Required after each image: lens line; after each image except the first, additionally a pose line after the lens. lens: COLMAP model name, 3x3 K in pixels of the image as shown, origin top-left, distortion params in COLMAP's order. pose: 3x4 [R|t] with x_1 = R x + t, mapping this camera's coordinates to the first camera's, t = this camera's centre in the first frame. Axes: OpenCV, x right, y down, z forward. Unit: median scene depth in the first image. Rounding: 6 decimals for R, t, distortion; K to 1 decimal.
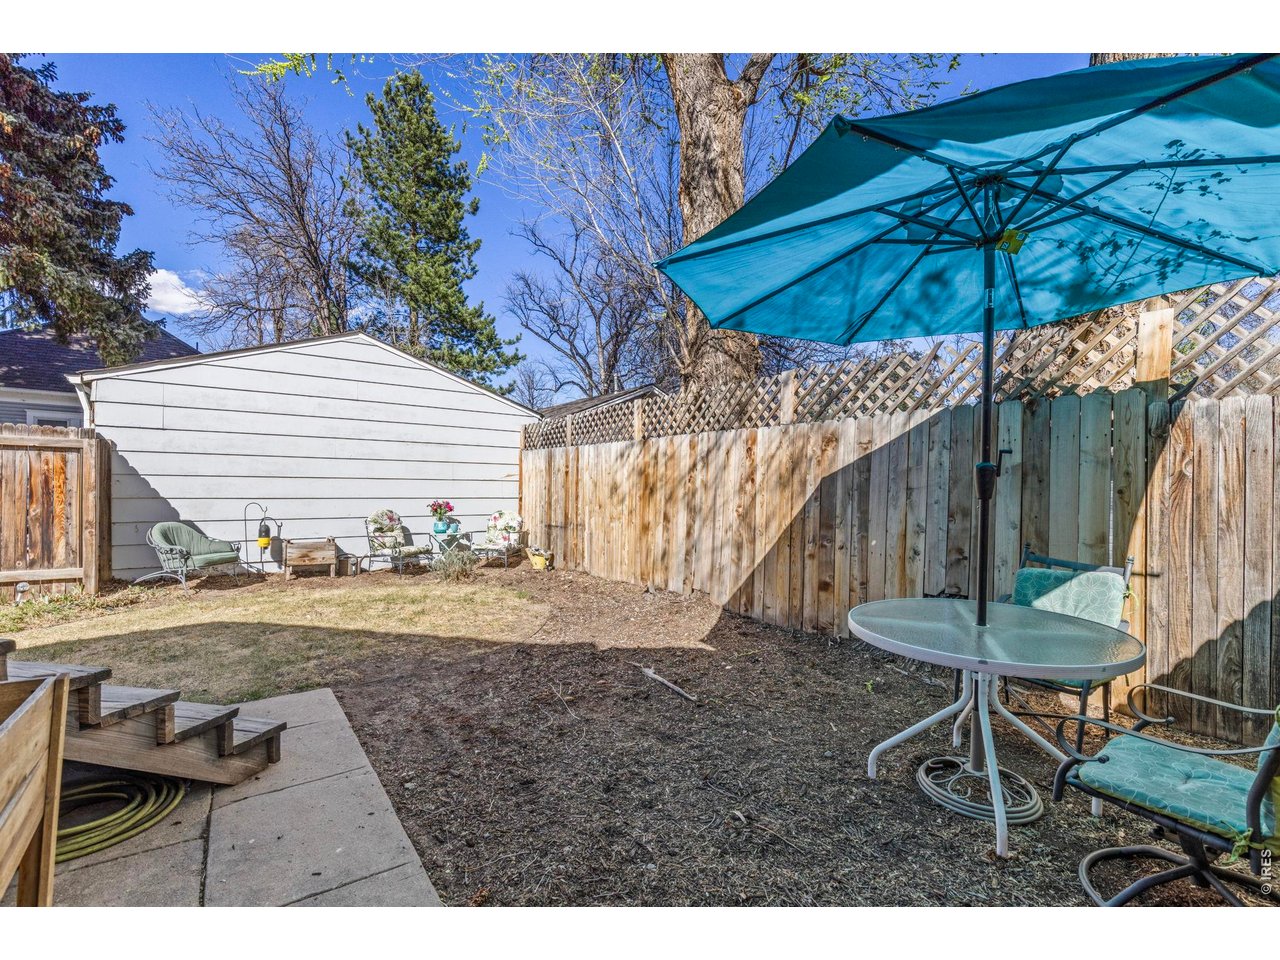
lens RADIAL K [[581.4, 0, 652.0], [0, 581.4, 483.4], [0, 0, 1]] dist [0.008130, -0.000224]
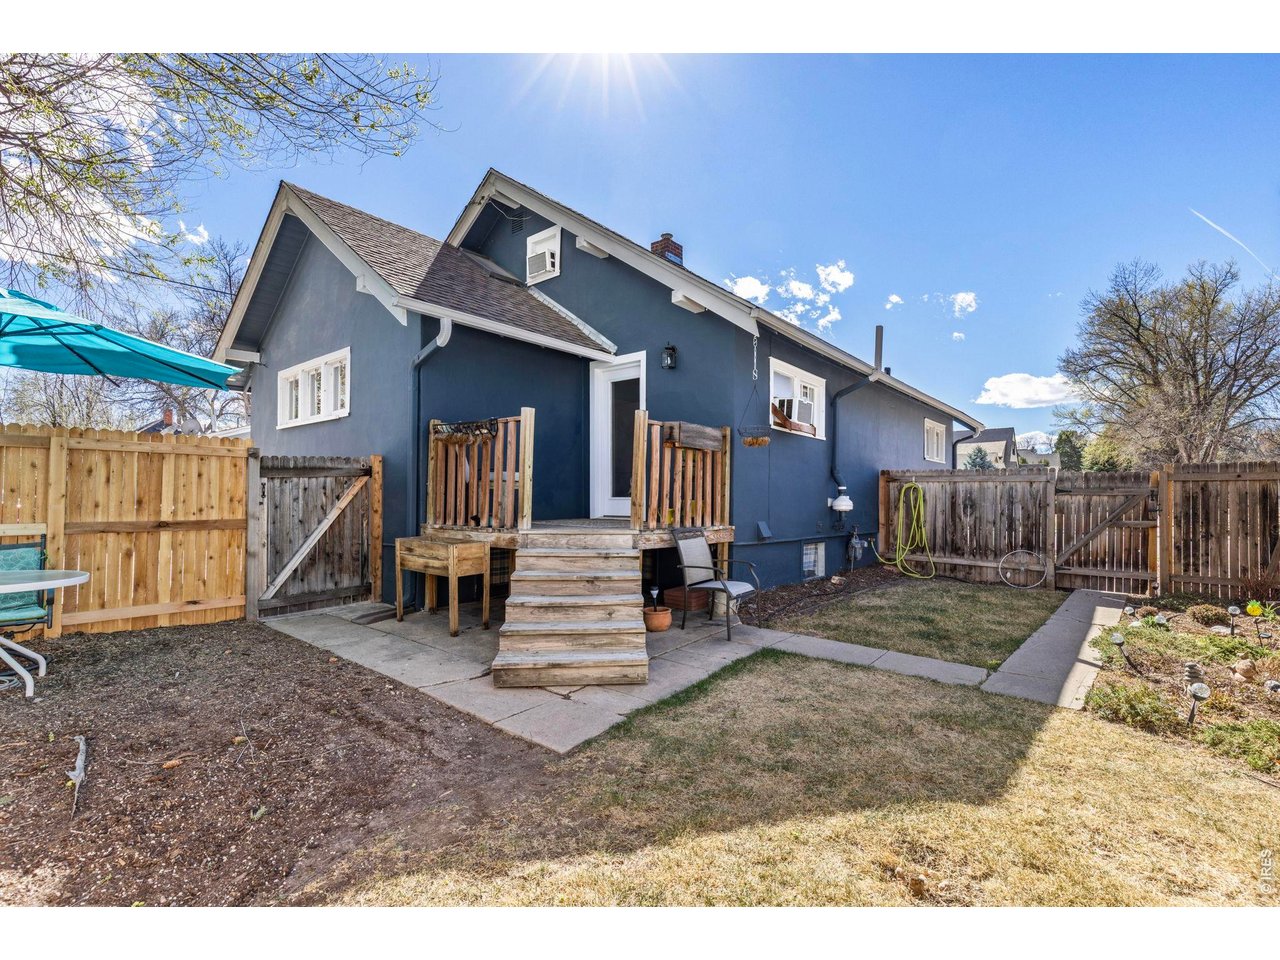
lens RADIAL K [[581.4, 0, 649.2], [0, 581.4, 486.9], [0, 0, 1]] dist [0.008130, -0.000224]
pose [[-0.962011, -0.028575, -0.271511, -0.258748], [-0.023170, 0.999465, -0.023094, 0.001632], [0.272025, -0.015926, -0.962158, 1.065026]]
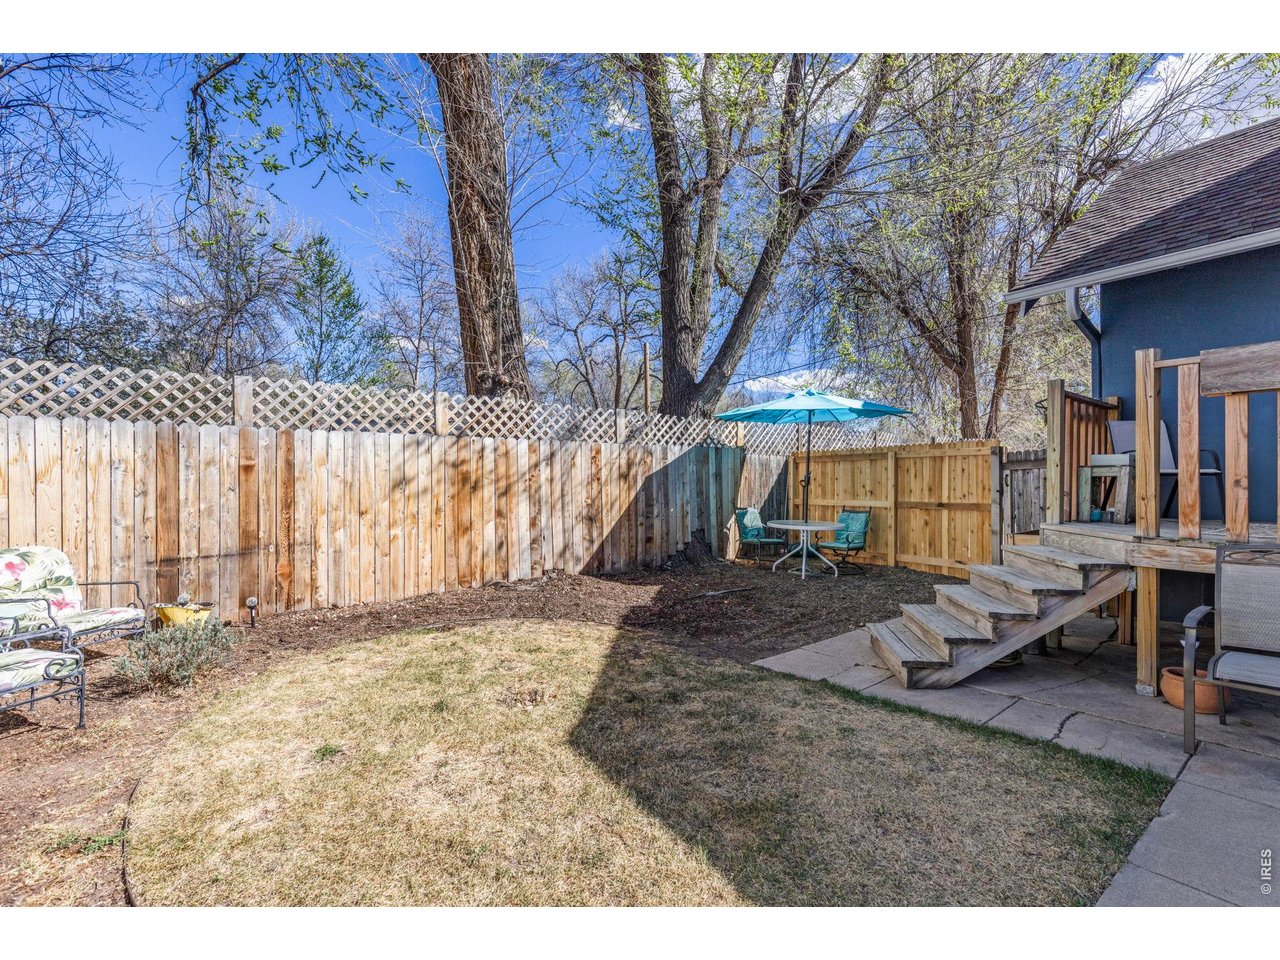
lens RADIAL K [[581.4, 0, 643.1], [0, 581.4, 483.3], [0, 0, 1]] dist [0.008130, -0.000224]
pose [[-0.015007, -0.016113, 0.999758, -0.995095], [0.002193, 0.999867, 0.016148, -0.013576], [-0.999885, 0.002435, -0.014969, 0.723998]]
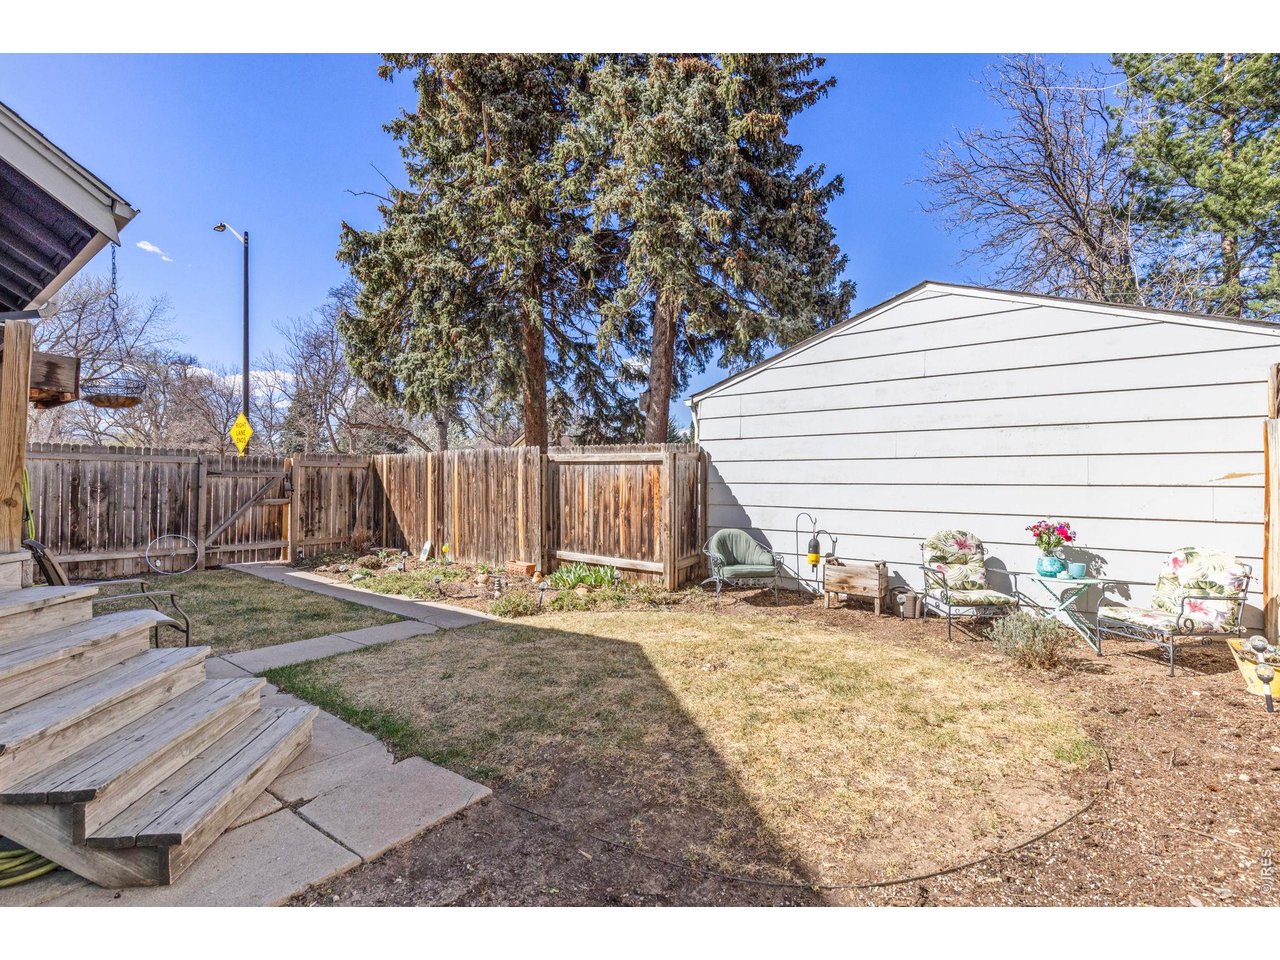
lens RADIAL K [[581.4, 0, 636.3], [0, 581.4, 476.0], [0, 0, 1]] dist [0.008130, -0.000224]
pose [[0.306484, -0.022923, -0.951600, 0.094814], [-0.000012, 0.999710, -0.024086, -0.001907], [0.951876, 0.007393, 0.306395, 0.559331]]
